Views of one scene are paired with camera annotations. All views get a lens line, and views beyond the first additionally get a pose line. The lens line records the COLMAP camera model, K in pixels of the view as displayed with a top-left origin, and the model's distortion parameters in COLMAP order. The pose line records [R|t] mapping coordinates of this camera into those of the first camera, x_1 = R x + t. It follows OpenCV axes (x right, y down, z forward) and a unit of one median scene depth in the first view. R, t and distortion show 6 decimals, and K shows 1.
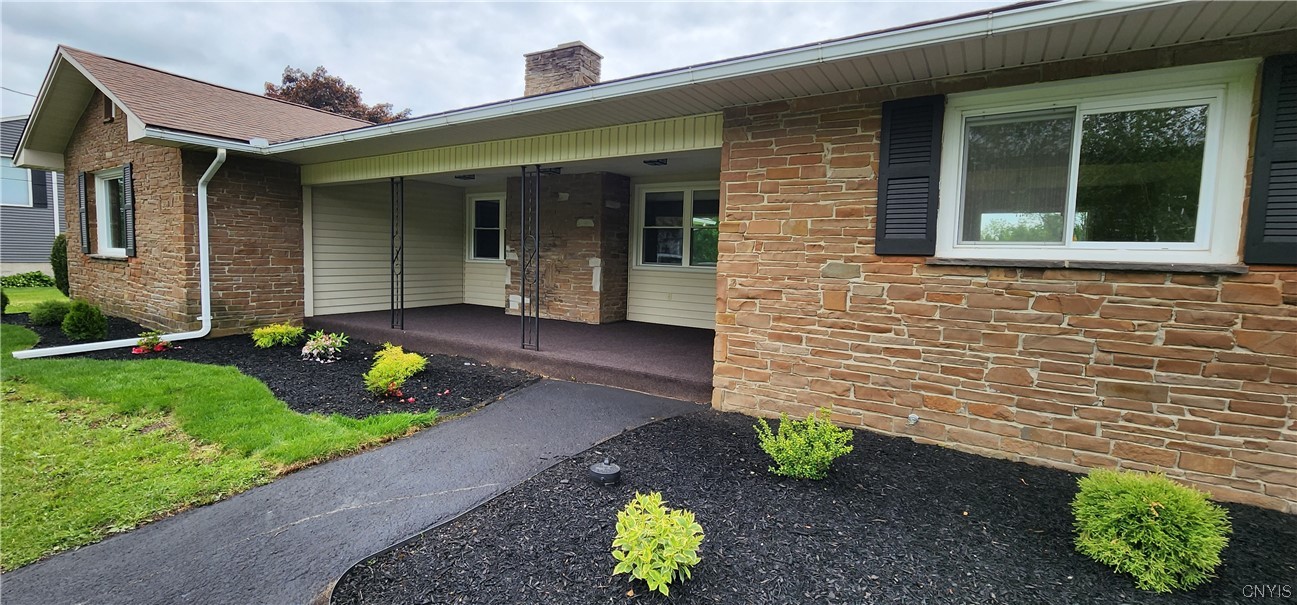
lens RADIAL K [[534.8, 0, 641.1], [0, 534.8, 296.5], [0, 0, 1]] dist [0.000832, 0.000230]
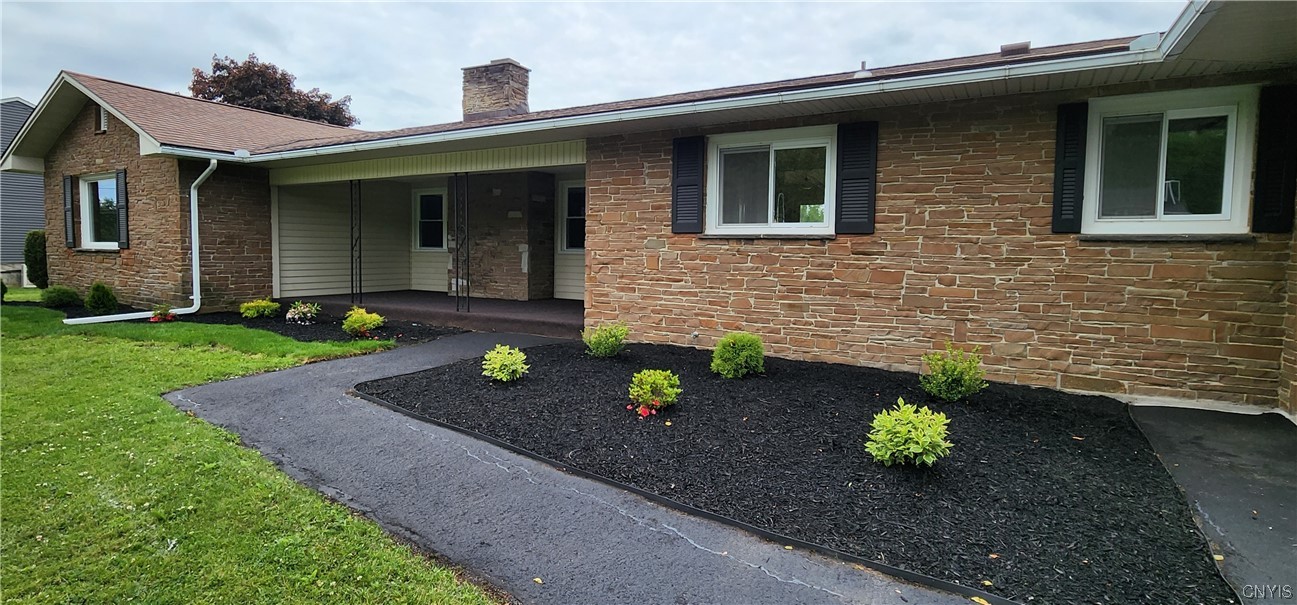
lens RADIAL K [[645.3, 0, 642.2], [0, 645.3, 291.8], [0, 0, 1]] dist [0.003184, -0.000639]
pose [[0.999515, -0.016374, 0.026507, 0.252385], [0.016732, 0.999771, -0.013376, 0.103605], [-0.026282, 0.013813, 0.999559, -0.787613]]
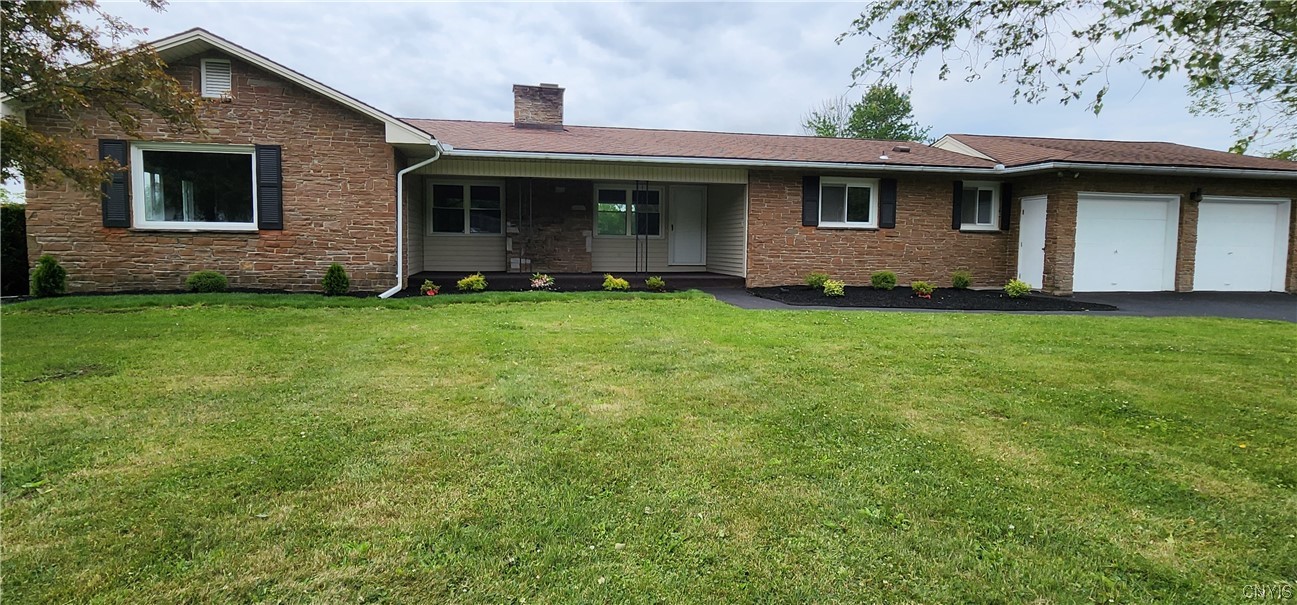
lens RADIAL K [[645.3, 0, 642.2], [0, 645.3, 291.8], [0, 0, 1]] dist [0.003184, -0.000639]
pose [[0.726120, -0.065935, 0.684400, -2.354659], [0.061969, 0.997616, 0.030365, 0.109274], [-0.684770, 0.020363, 0.728475, -0.884777]]
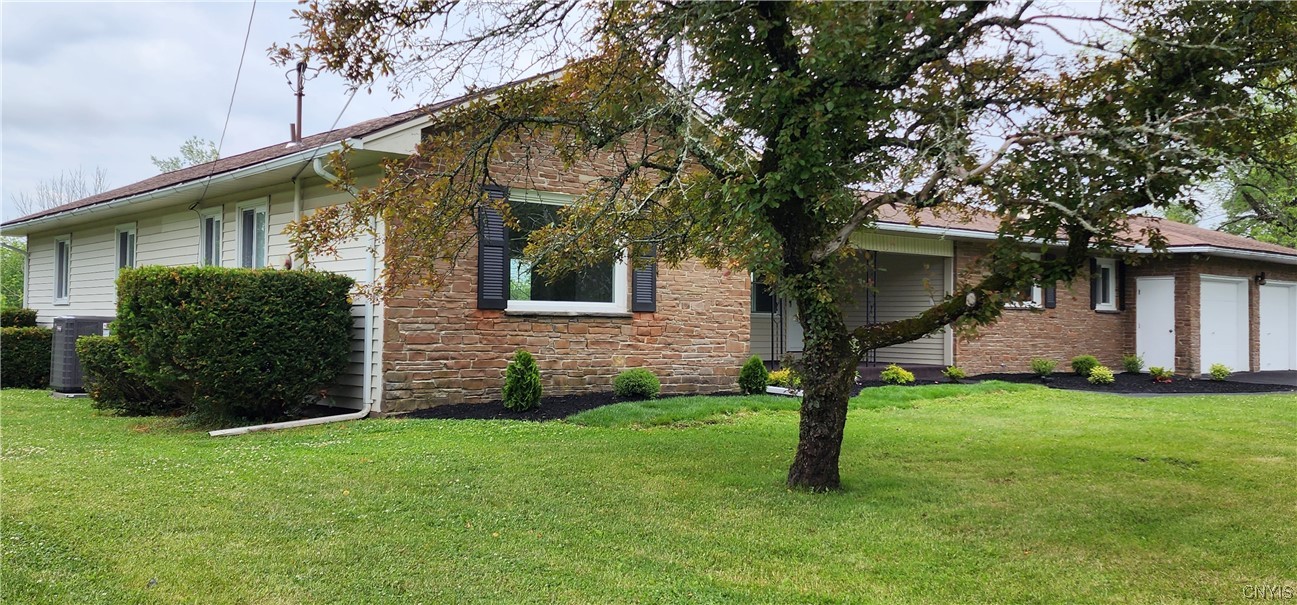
lens RADIAL K [[1090.3, 0, 648.5], [0, 1090.3, 302.5], [0, 0, 1]] dist [0.159039, -0.252868]
pose [[0.290725, -0.005825, 0.956789, -4.578432], [0.070913, 0.997362, -0.015475, -0.111622], [-0.954175, 0.072348, 0.290372, 0.897821]]
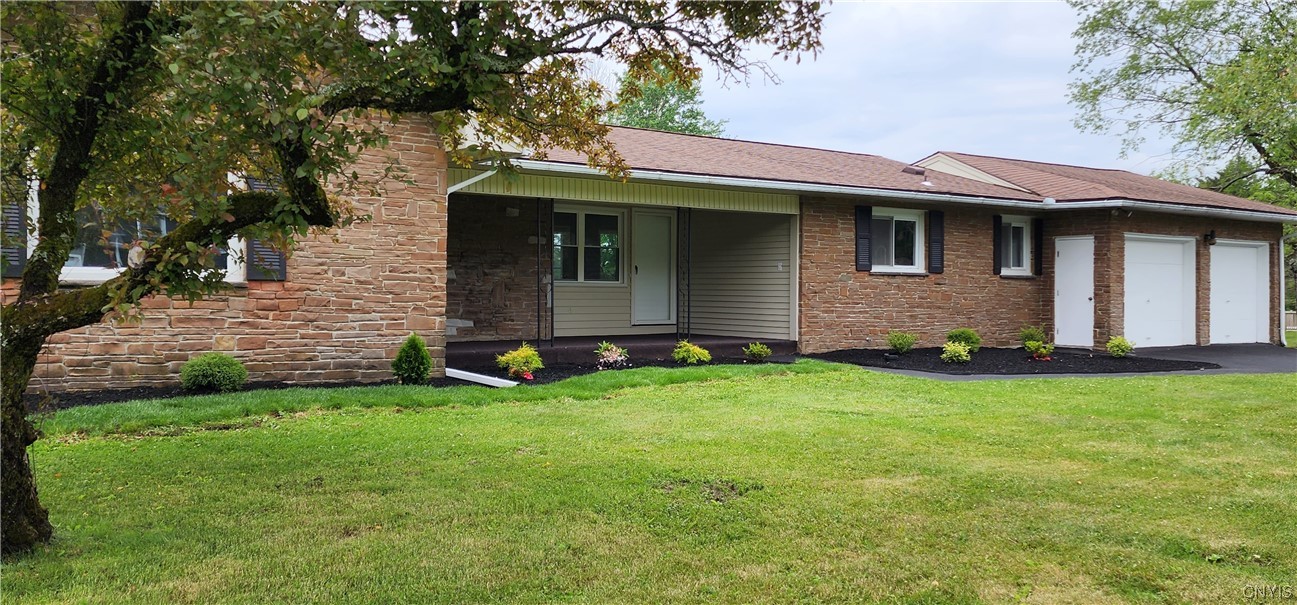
lens RADIAL K [[1090.3, 0, 648.5], [0, 1090.3, 302.5], [0, 0, 1]] dist [0.159039, -0.252868]
pose [[0.351198, -0.035254, 0.935637, -3.678736], [0.074781, 0.997155, 0.009502, -0.045699], [-0.933310, 0.066630, 0.352835, 0.154340]]
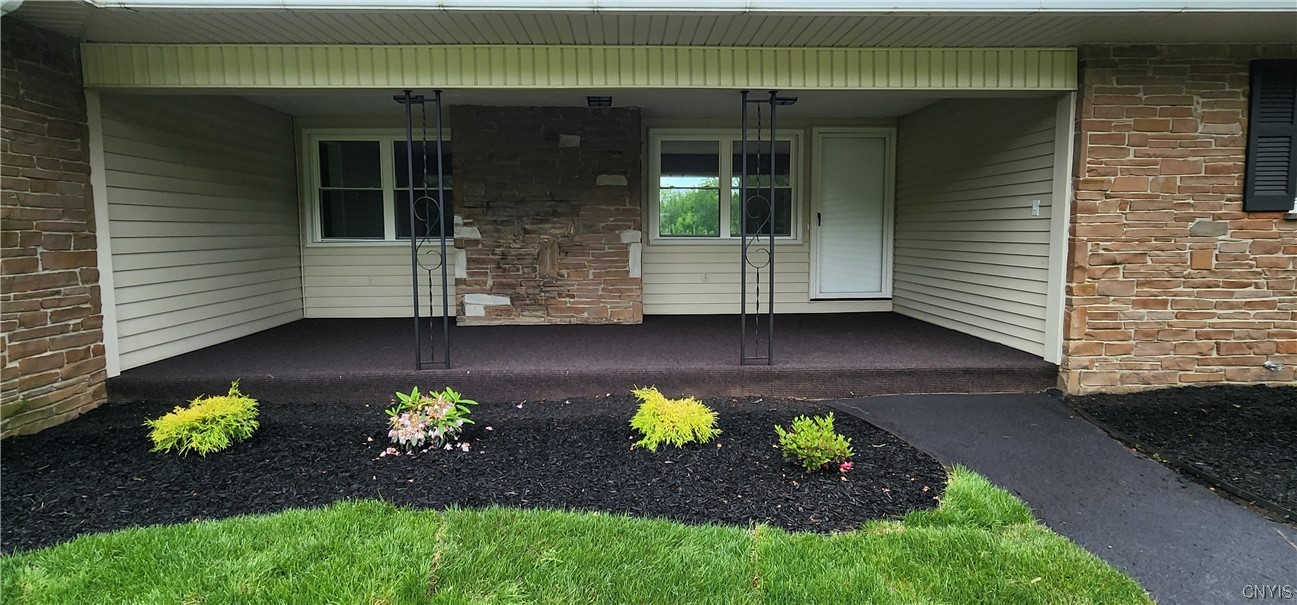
lens RADIAL K [[645.3, 0, 642.2], [0, 645.3, 291.8], [0, 0, 1]] dist [0.003184, -0.000639]
pose [[0.825435, -0.083323, 0.558314, -1.030416], [0.070542, 0.996519, 0.044428, -0.052648], [-0.560072, 0.002713, 0.828439, 0.533915]]
